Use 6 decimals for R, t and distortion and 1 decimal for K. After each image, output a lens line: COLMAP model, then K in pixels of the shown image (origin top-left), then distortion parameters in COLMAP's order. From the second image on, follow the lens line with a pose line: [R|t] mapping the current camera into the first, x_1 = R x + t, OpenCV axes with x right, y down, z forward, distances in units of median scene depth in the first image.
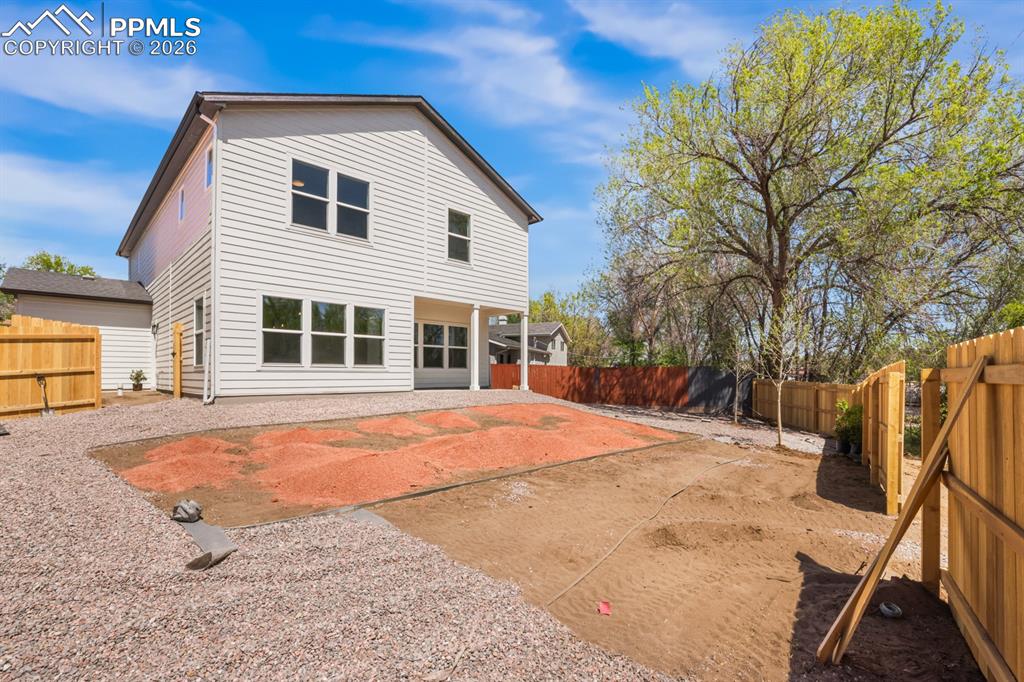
lens RADIAL K [[455.2, 0, 527.3], [0, 455.2, 374.5], [0, 0, 1]] dist [-0.026054, -0.000099]
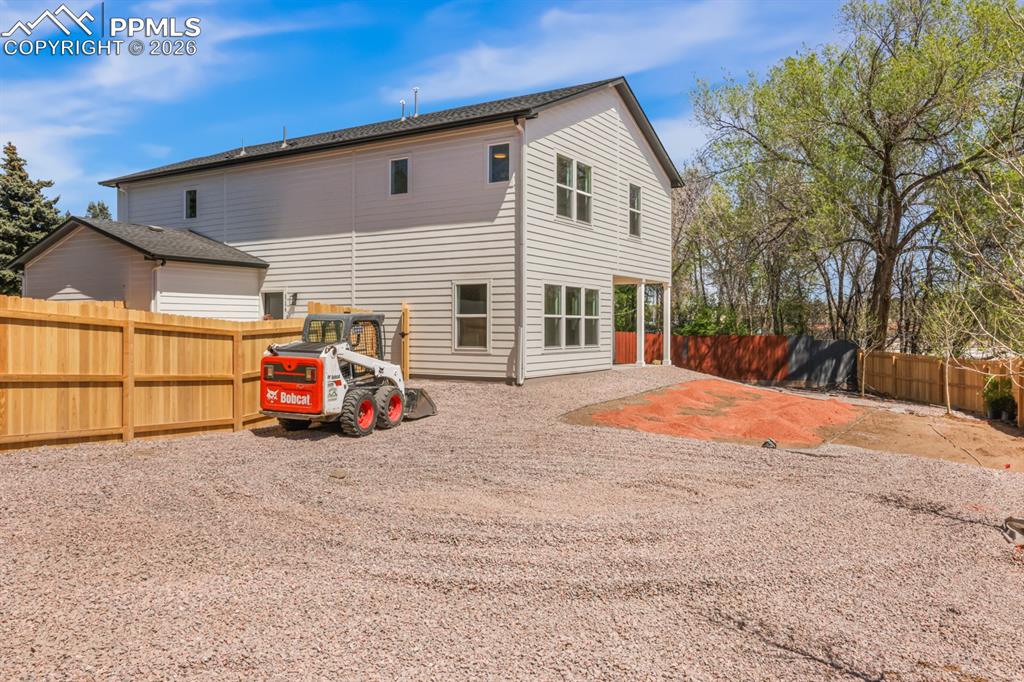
lens RADIAL K [[763.6, 0, 519.0], [0, 763.6, 337.5], [0, 0, 1]] dist [0.008357, 0.028460]
pose [[0.977448, 0.000551, 0.211177, -0.737517], [-0.003972, 0.999868, 0.015774, -0.054463], [-0.211141, -0.016257, 0.977320, -0.562393]]
